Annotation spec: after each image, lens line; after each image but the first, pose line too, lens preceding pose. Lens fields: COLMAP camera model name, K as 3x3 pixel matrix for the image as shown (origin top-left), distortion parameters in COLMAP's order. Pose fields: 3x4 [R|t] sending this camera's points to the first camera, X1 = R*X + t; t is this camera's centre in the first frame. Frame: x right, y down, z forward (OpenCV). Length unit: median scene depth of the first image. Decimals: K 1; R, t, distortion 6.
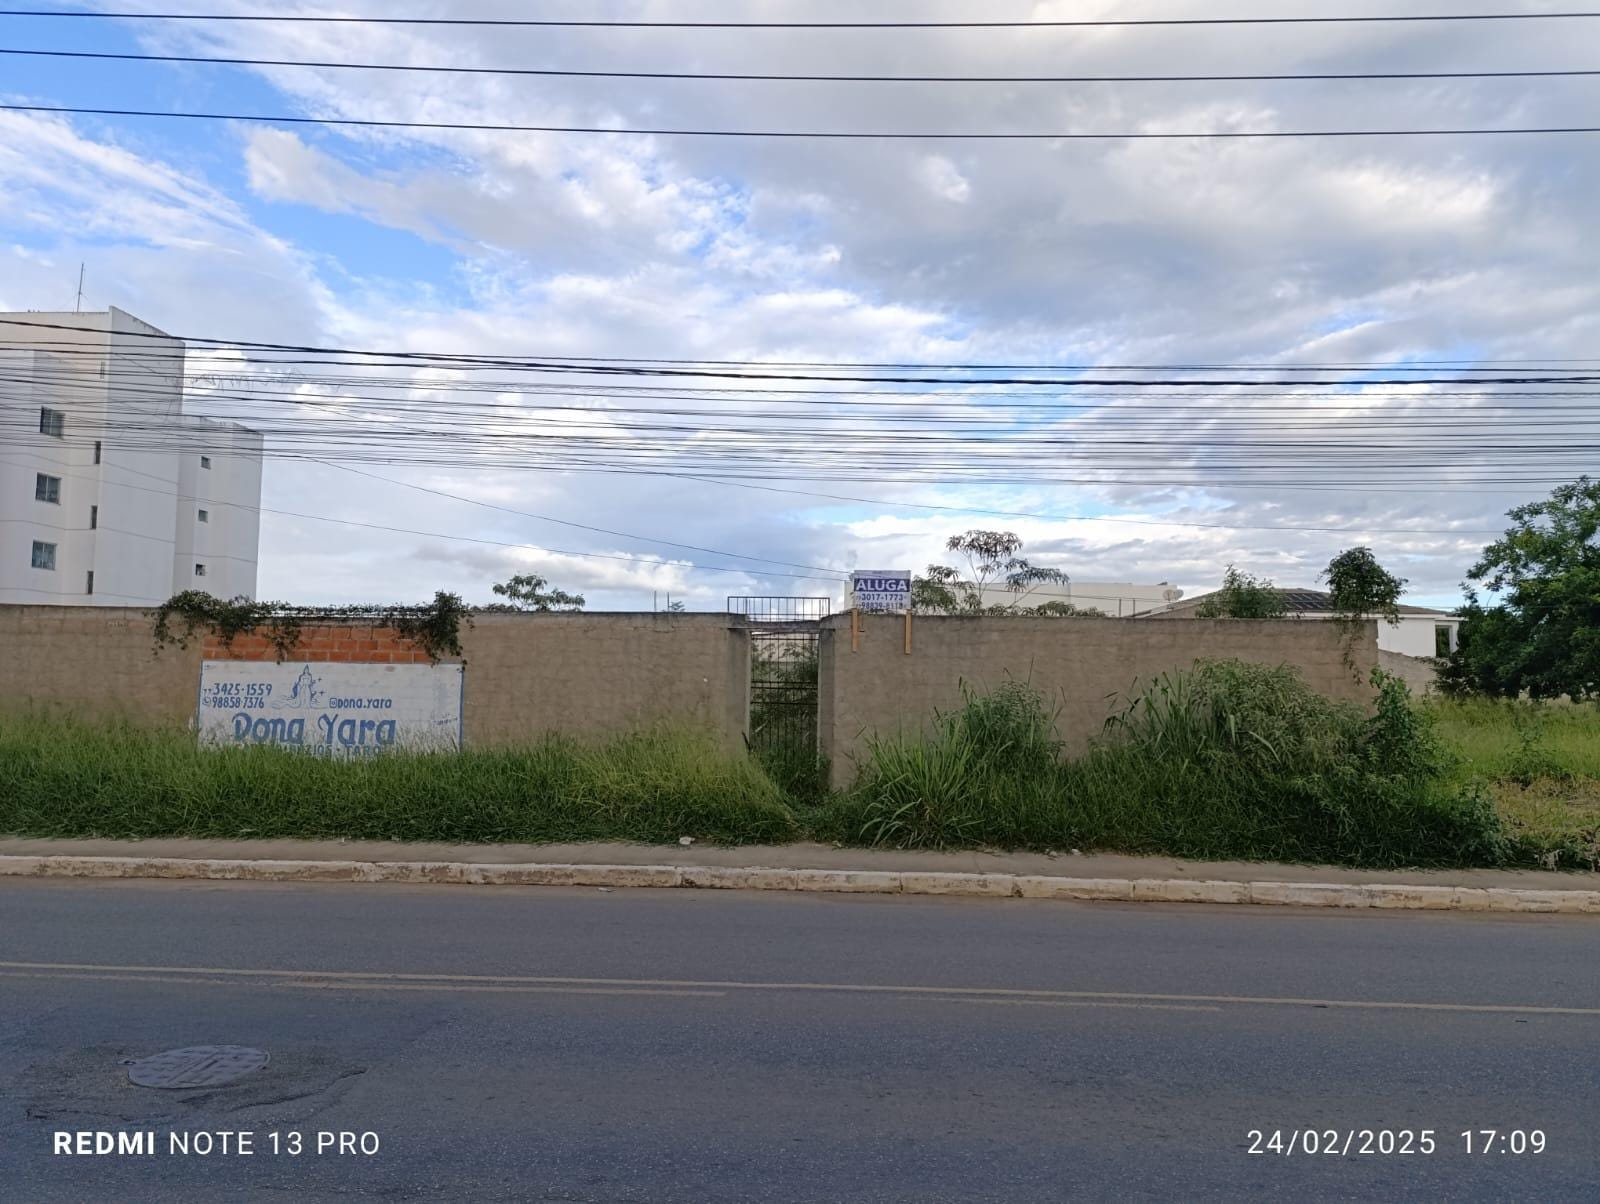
lens RADIAL K [[1116.1, 0, 780.5], [0, 1116.1, 578.2], [0, 0, 1]] dist [0.069587, -0.087479]
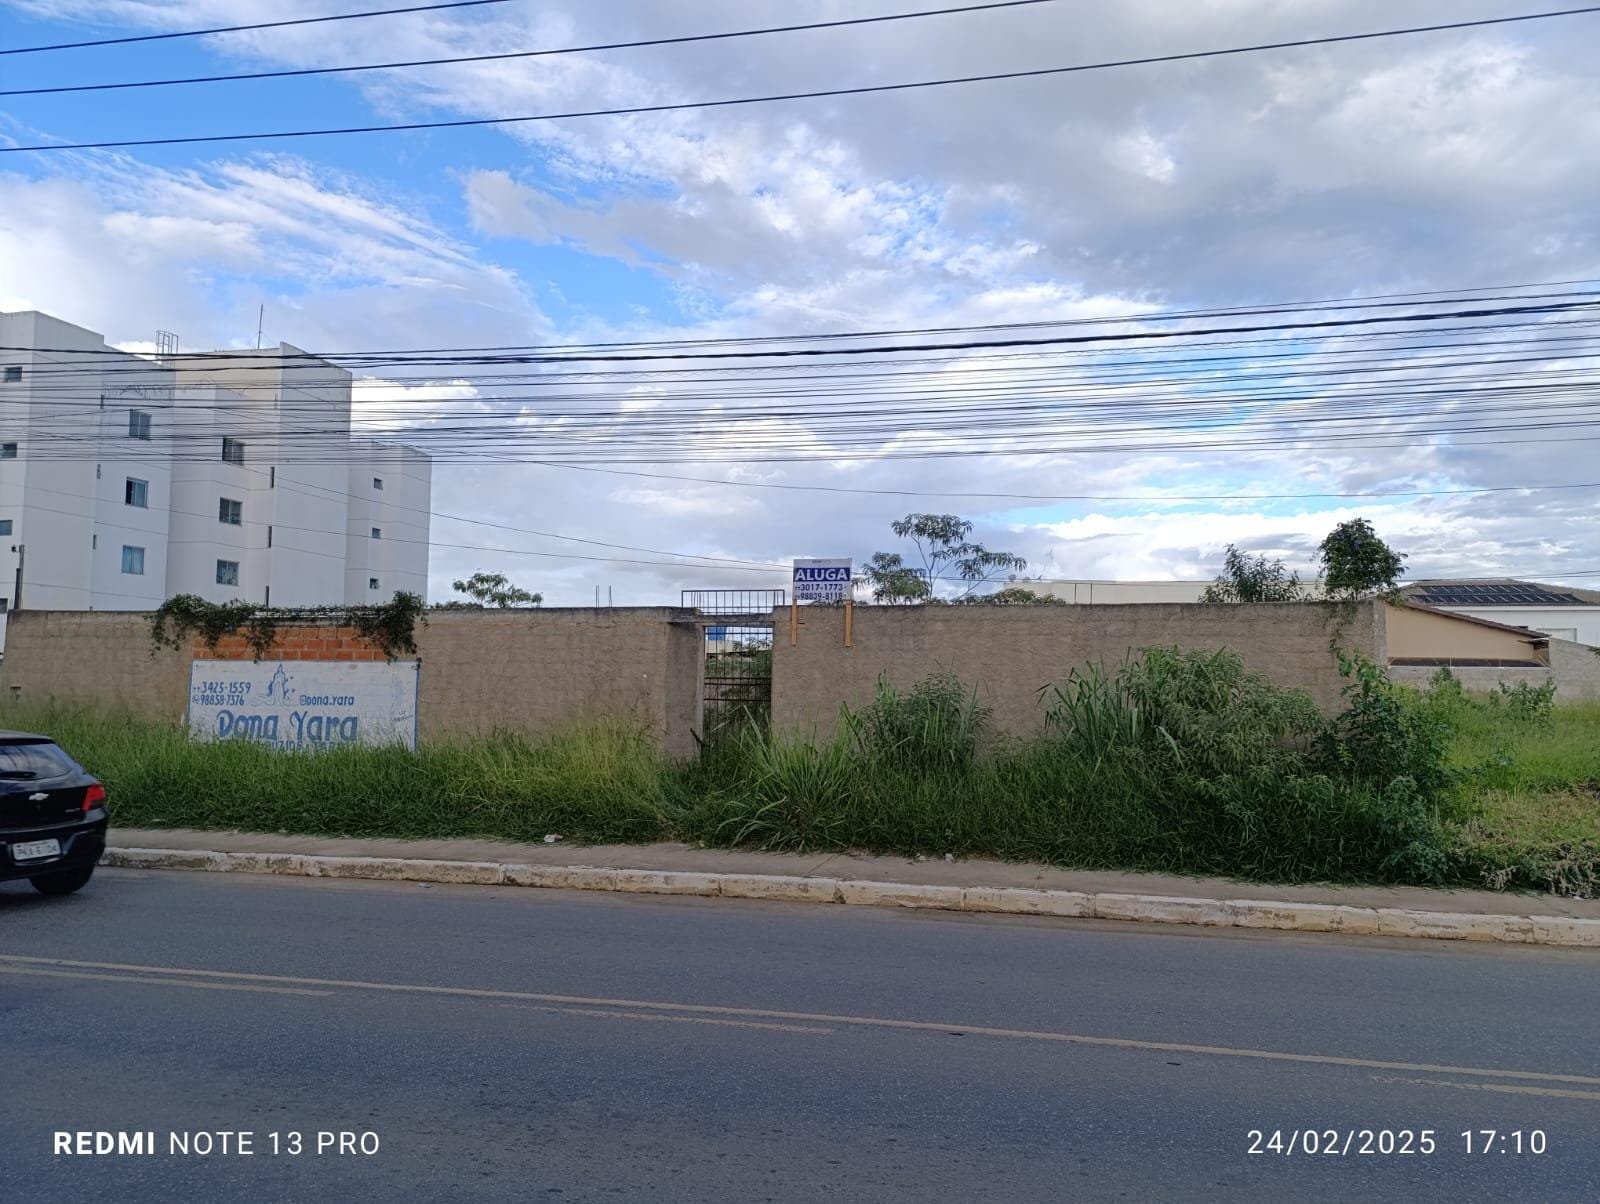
lens RADIAL K [[1119.8, 0, 796.9], [0, 1119.8, 587.3], [0, 0, 1]] dist [0.065297, -0.078184]
pose [[0.985083, -0.019602, -0.170958, 0.230341], [0.019936, 0.999801, 0.000233, 0.016254], [0.170919, -0.003638, 0.985278, 0.059036]]
